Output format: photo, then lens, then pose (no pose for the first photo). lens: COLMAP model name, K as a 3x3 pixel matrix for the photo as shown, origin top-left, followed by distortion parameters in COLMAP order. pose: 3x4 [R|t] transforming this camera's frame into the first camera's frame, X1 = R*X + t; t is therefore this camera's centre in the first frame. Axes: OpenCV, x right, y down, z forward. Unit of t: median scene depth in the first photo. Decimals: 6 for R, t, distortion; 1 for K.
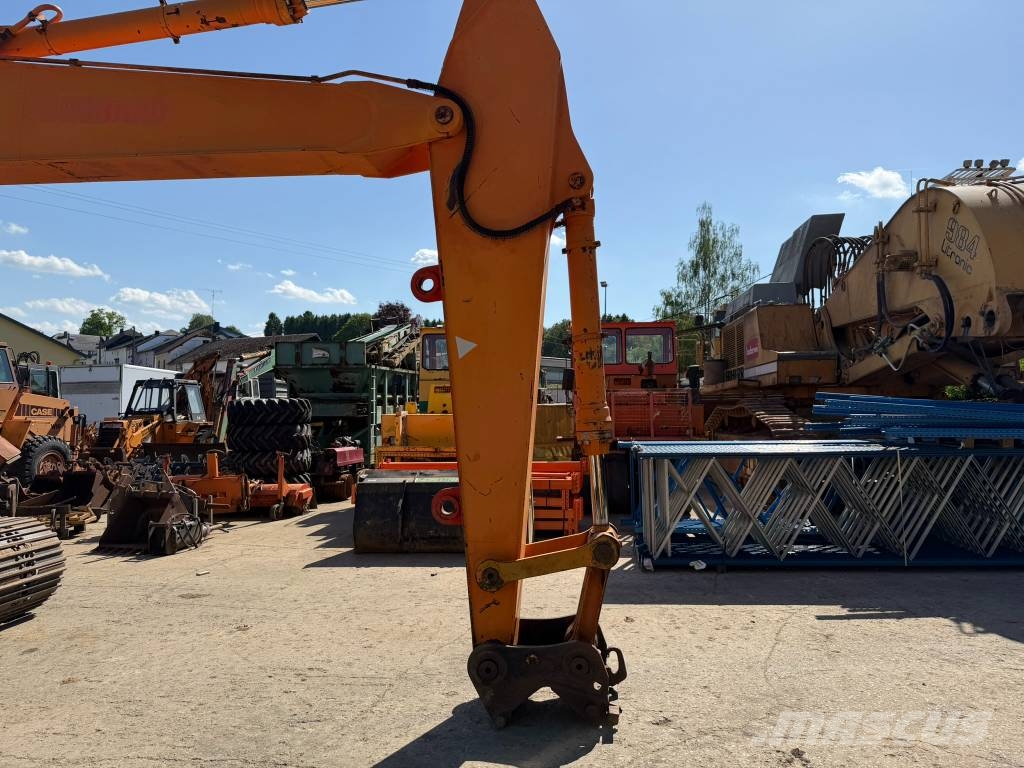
lens RADIAL K [[715.9, 0, 507.9], [0, 715.9, 381.6], [0, 0, 1]] dist [0.084513, -0.102775]
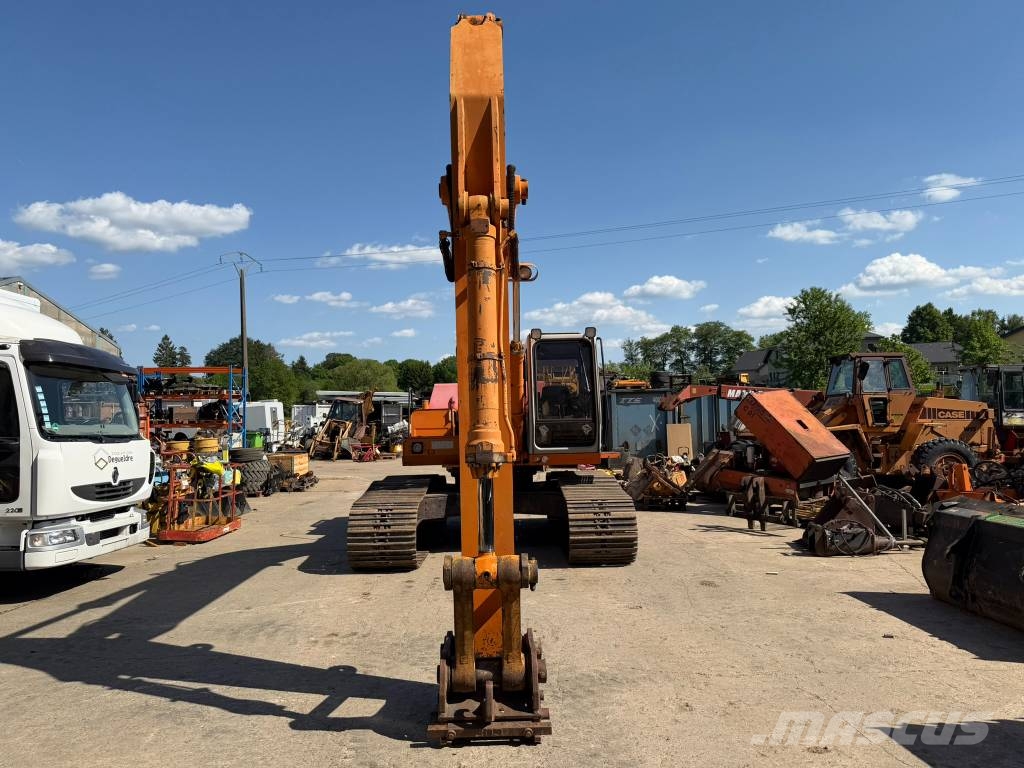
lens RADIAL K [[715.9, 0, 507.9], [0, 715.9, 381.6], [0, 0, 1]] dist [0.084513, -0.102775]
pose [[0.134005, -0.049722, -0.989732, 0.404290], [0.055382, 0.997555, -0.042617, 0.005471], [0.989432, -0.049102, 0.136432, 0.332170]]
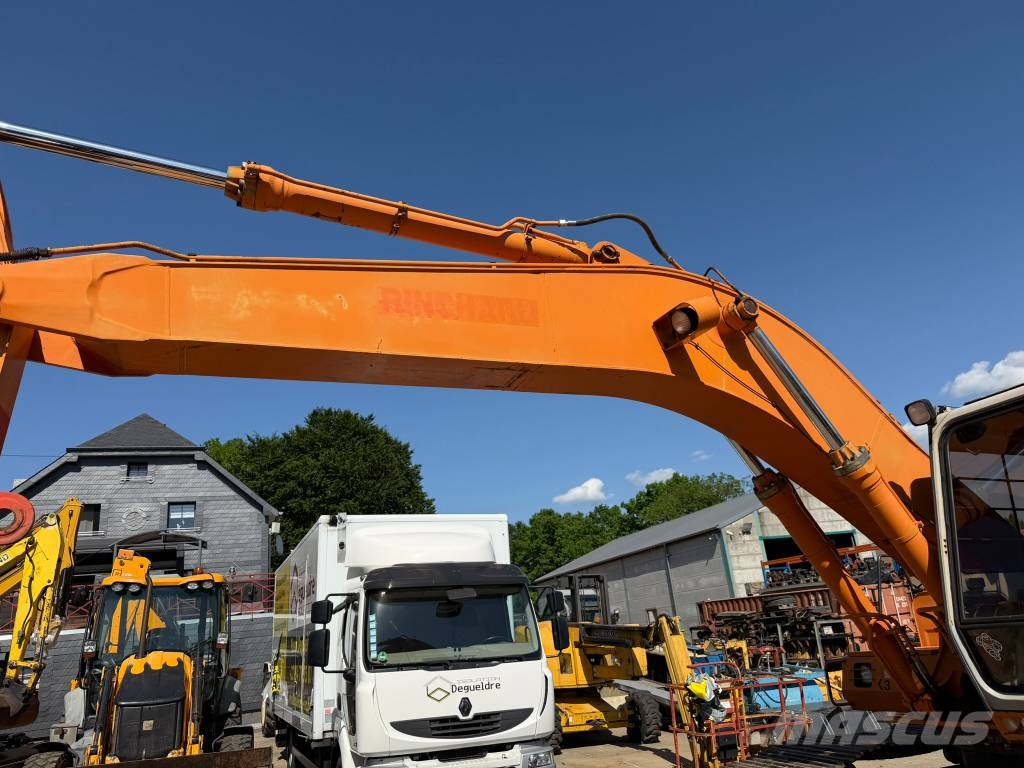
lens RADIAL K [[718.0, 0, 514.4], [0, 718.0, 386.1], [0, 0, 1]] dist [0.085192, -0.129539]
pose [[-0.866994, -0.097259, -0.488735, -0.068260], [0.096619, 0.929348, -0.356338, 0.014707], [0.488862, -0.356164, -0.796342, 0.694656]]
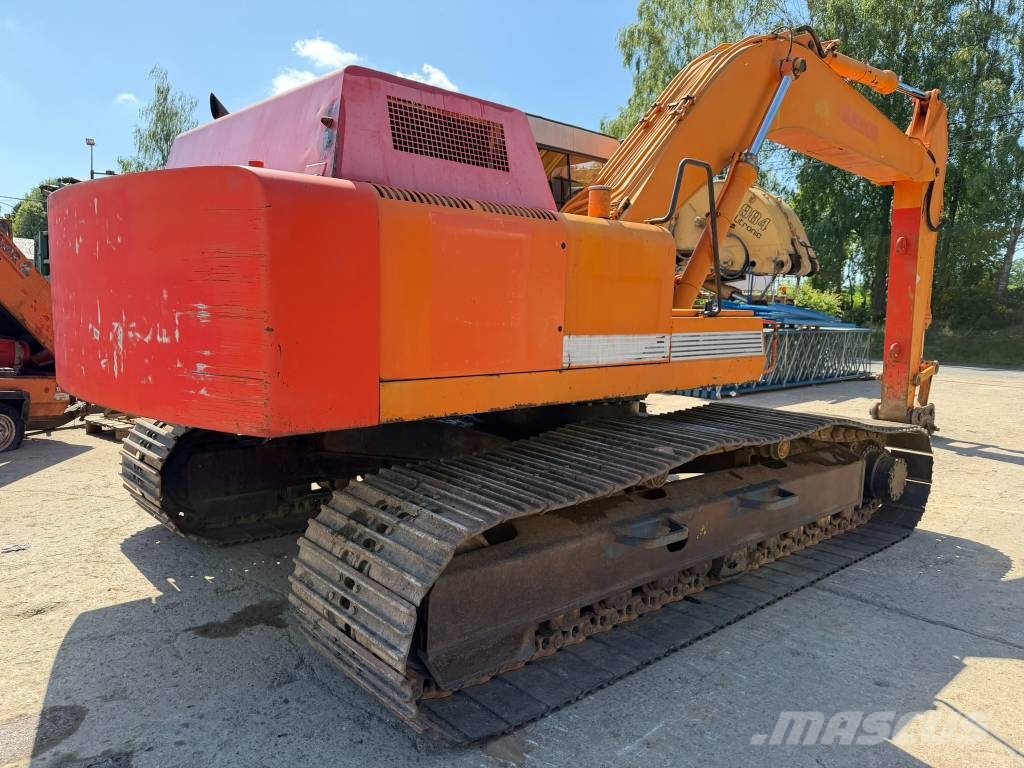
lens RADIAL K [[718.0, 0, 514.4], [0, 718.0, 386.1], [0, 0, 1]] dist [0.085192, -0.129539]
pose [[0.652107, -0.050218, 0.756462, -0.935349], [-0.068827, 0.989762, 0.125039, 0.030232], [-0.754996, -0.133604, 0.641974, 0.166188]]
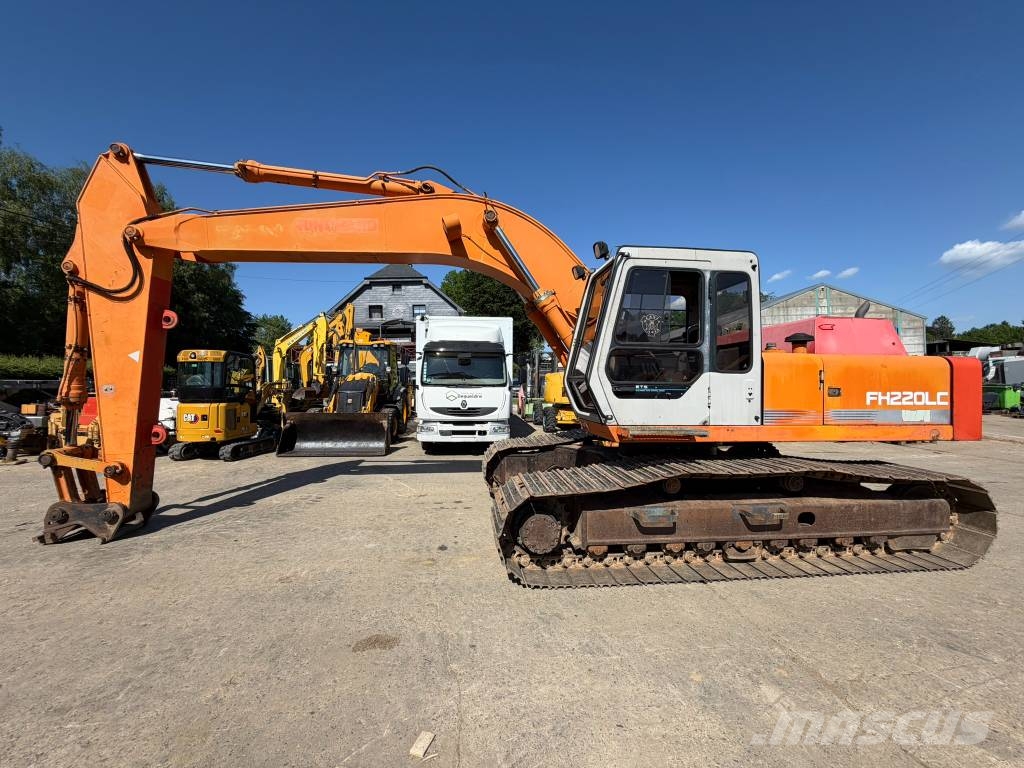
lens RADIAL K [[408.6, 0, 509.9], [0, 408.6, 384.0], [0, 0, 1]] dist [0.000433, 0.000285]
pose [[-0.972457, 0.011415, -0.232803, -0.283072], [0.019693, 0.999252, -0.033267, 0.034960], [0.232250, -0.036935, -0.971955, 0.865314]]
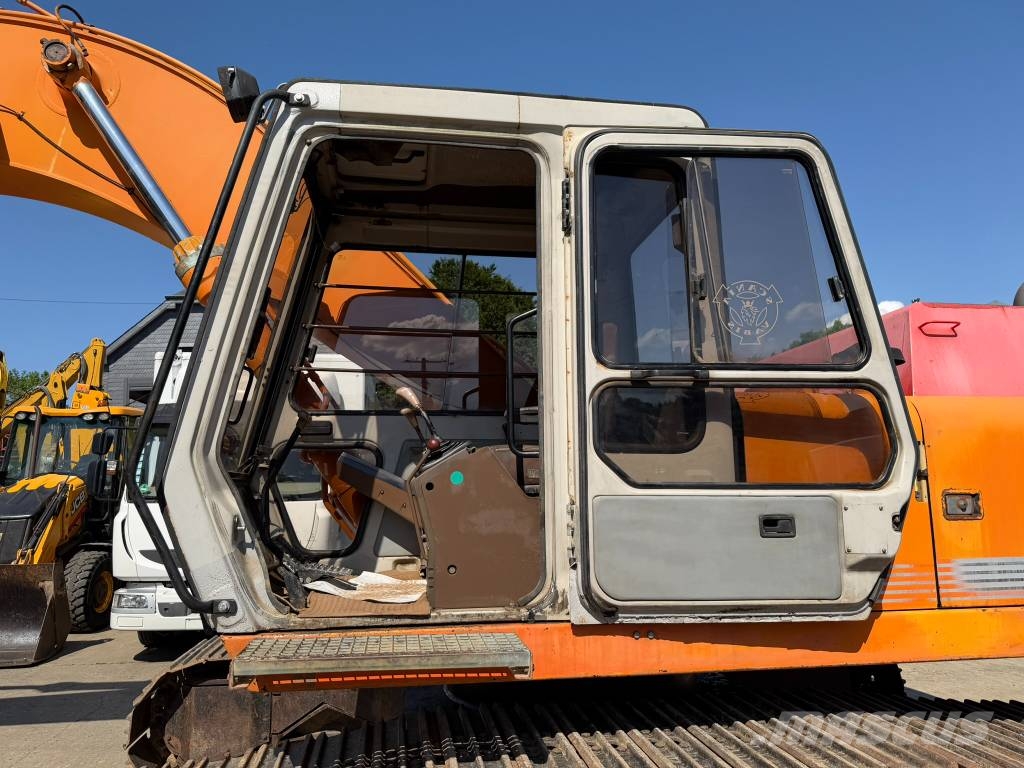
lens RADIAL K [[711.6, 0, 513.8], [0, 711.6, 385.9], [0, 0, 1]] dist [0.091412, -0.135529]
pose [[-0.959657, -0.011216, -0.280950, -0.456500], [0.039585, 0.983863, -0.174492, 0.032805], [0.278374, -0.178574, -0.943726, 0.753119]]
